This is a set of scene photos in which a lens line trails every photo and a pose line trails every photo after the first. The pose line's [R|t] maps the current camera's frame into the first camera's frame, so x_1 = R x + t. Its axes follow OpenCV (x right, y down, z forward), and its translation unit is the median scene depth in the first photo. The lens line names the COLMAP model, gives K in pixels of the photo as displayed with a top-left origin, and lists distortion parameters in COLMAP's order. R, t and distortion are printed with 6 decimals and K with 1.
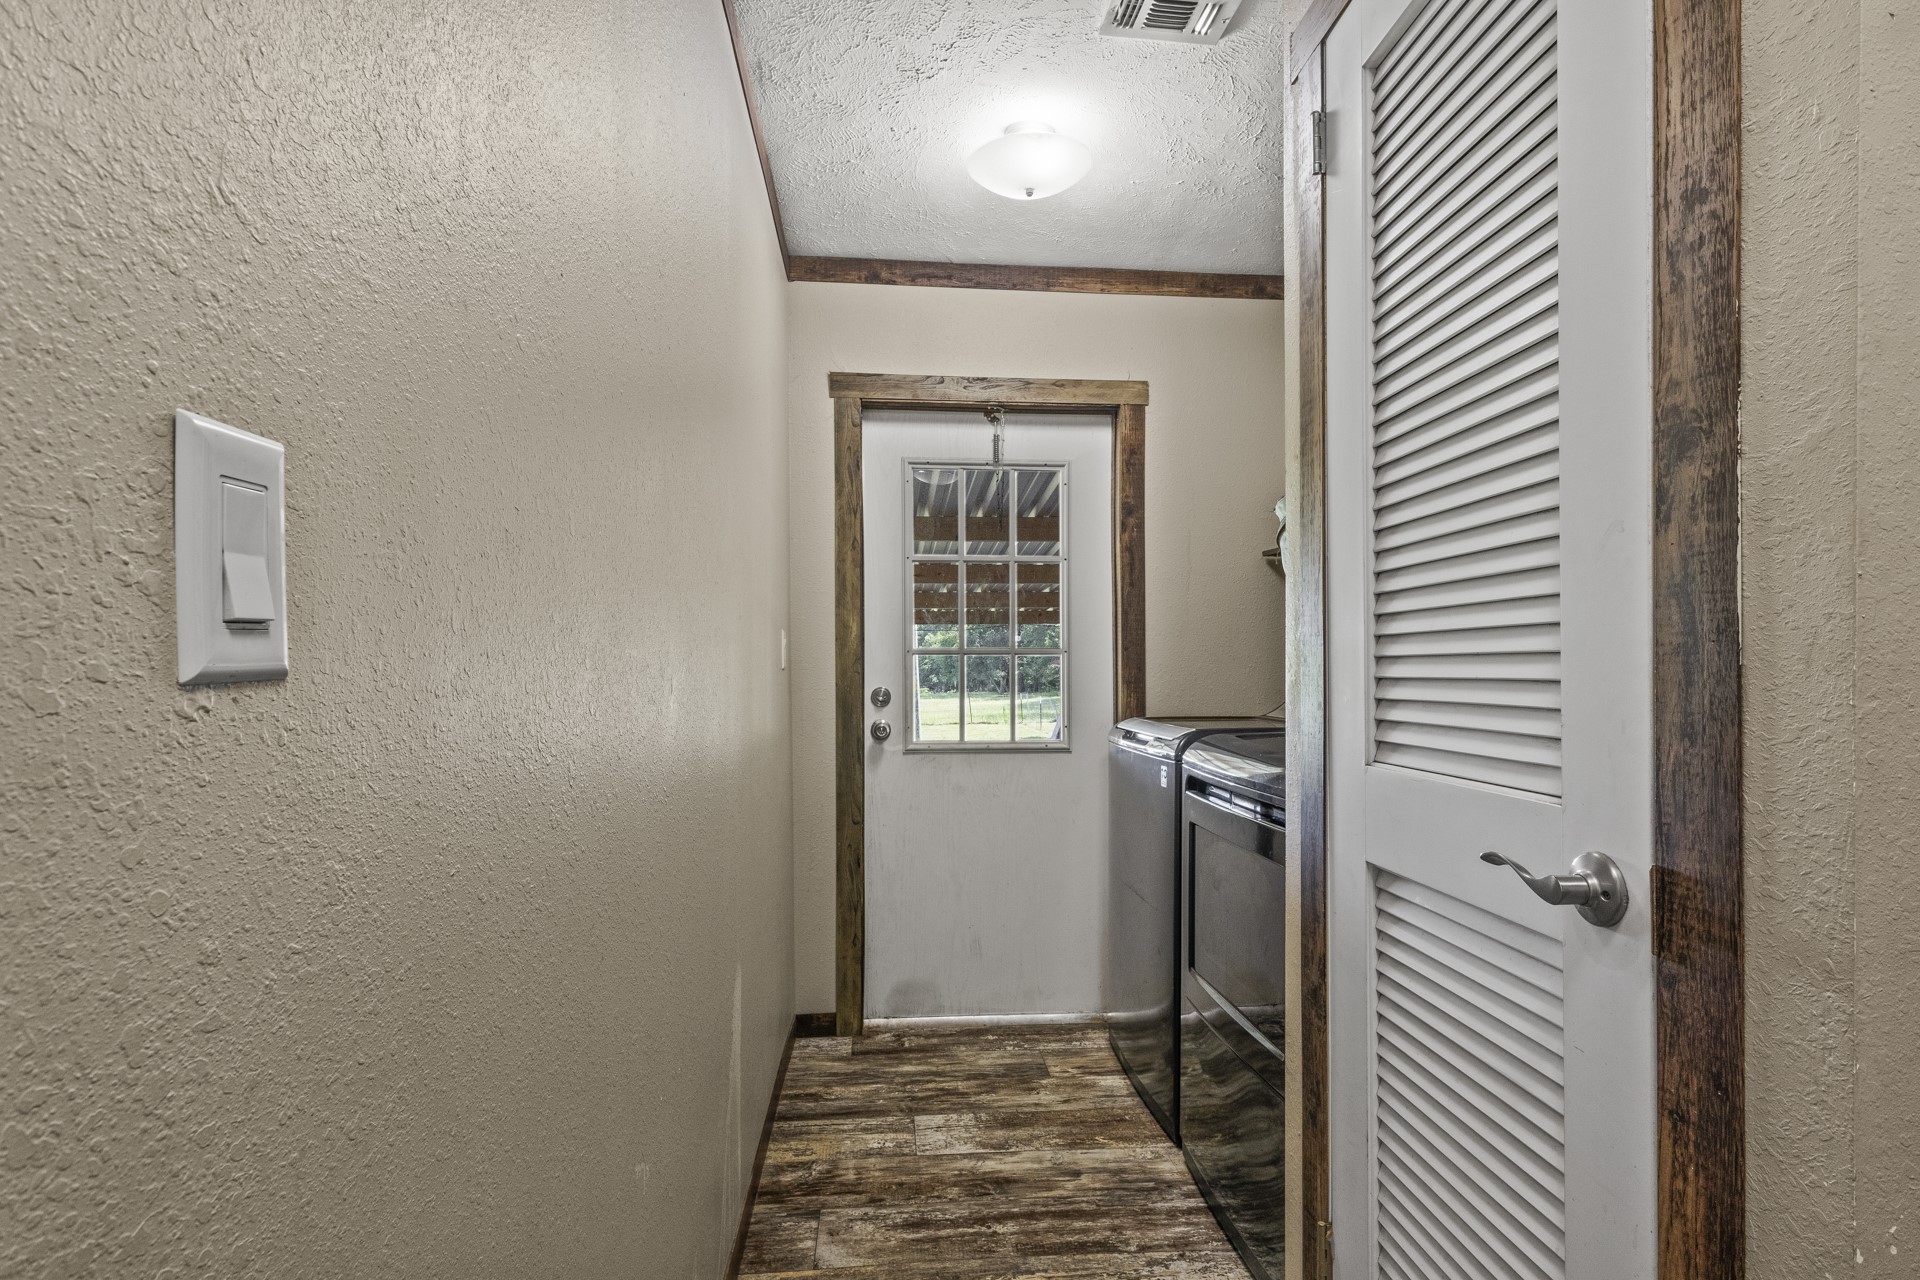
lens RADIAL K [[954.3, 0, 968.1], [0, 954.3, 668.9], [0, 0, 1]] dist [0.003985, -0.000612]
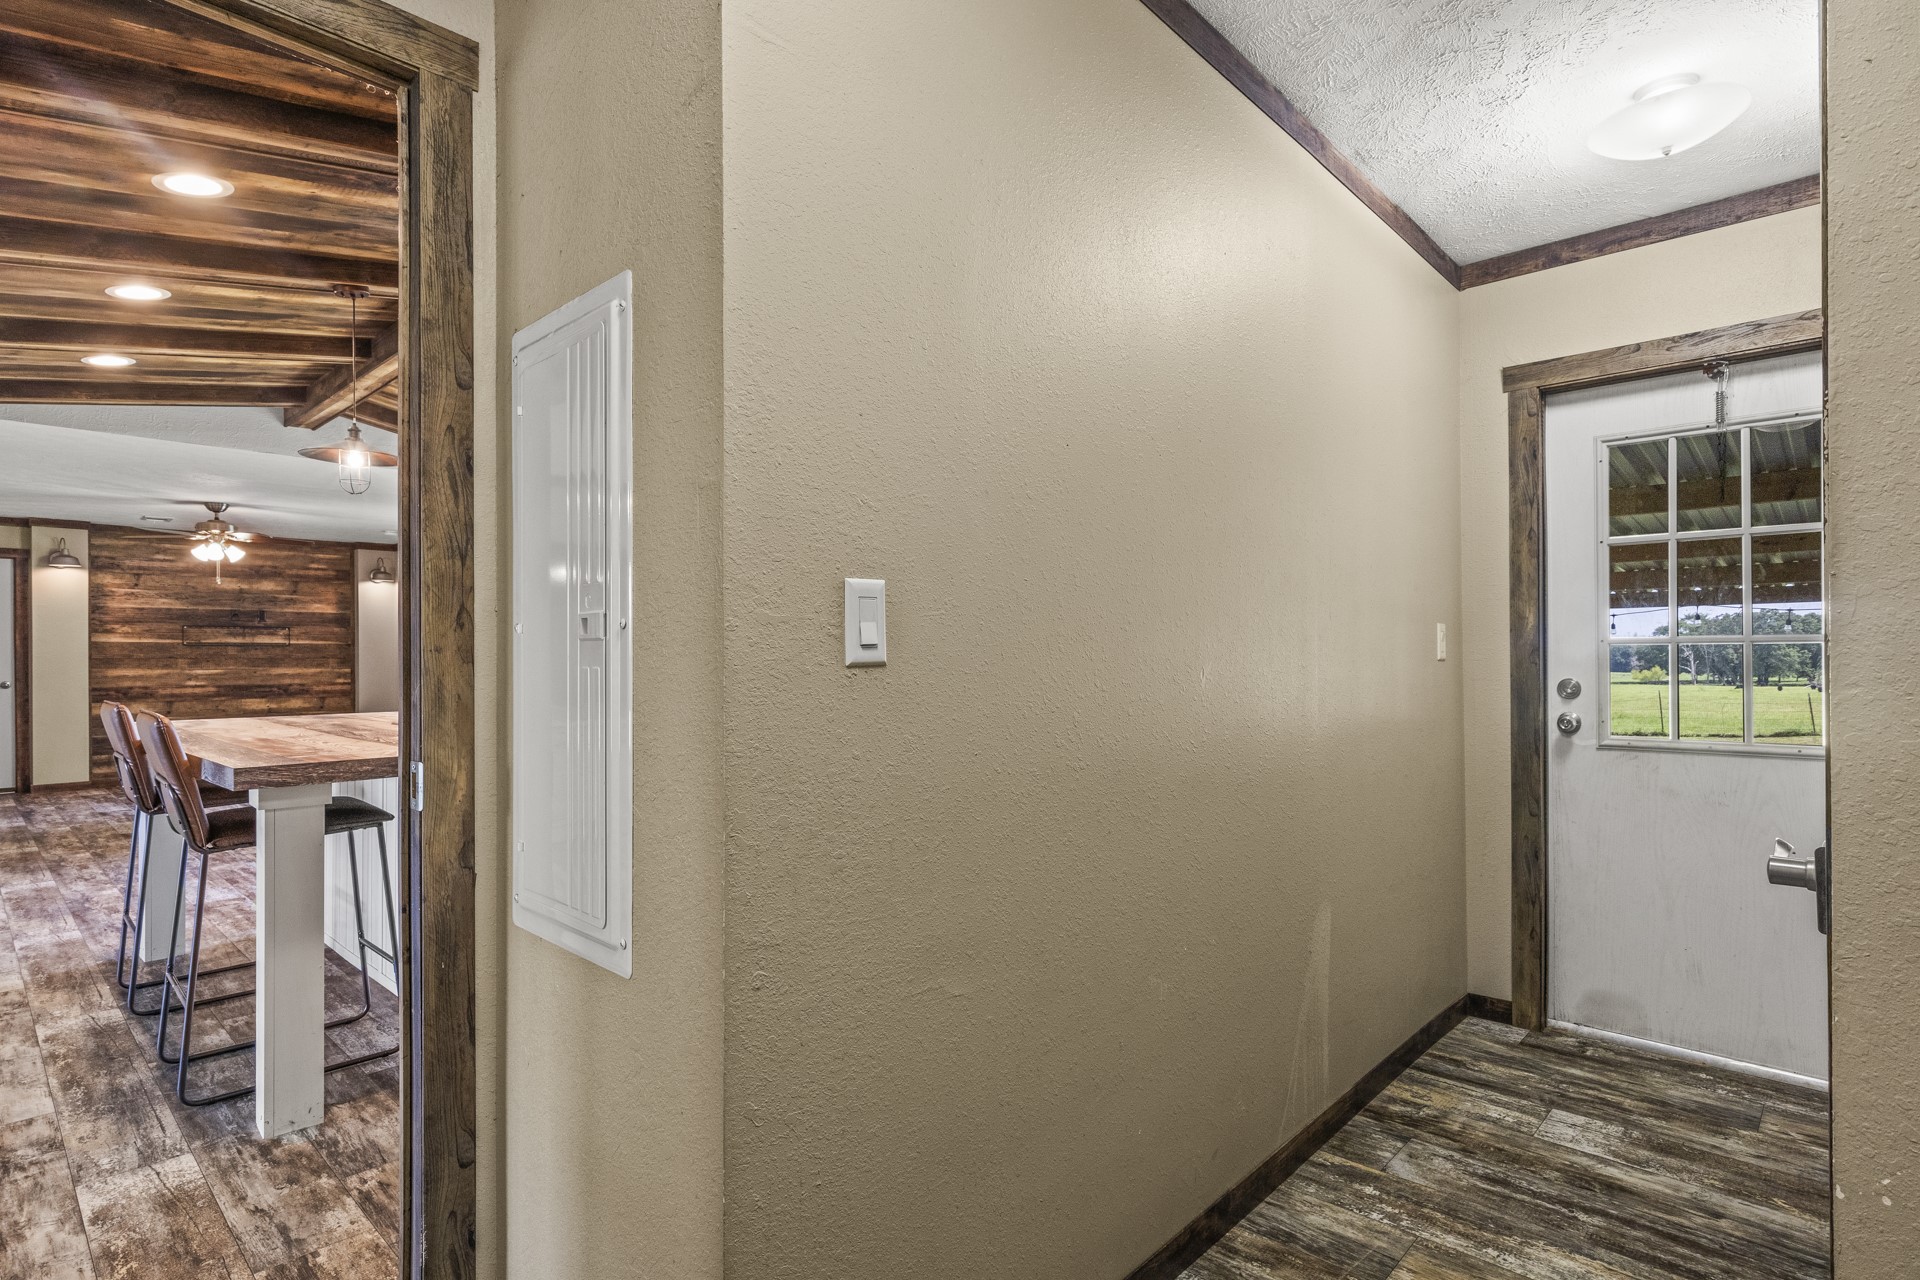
lens RADIAL K [[954.3, 0, 960.0], [0, 954.3, 640.0], [0, 0, 1]] dist [-0.001954, -0.000771]
pose [[0.662292, -0.018525, -0.749017, 0.266437], [0.002477, 0.999743, -0.022536, 0.000284], [0.749242, 0.013070, 0.662168, -0.119297]]
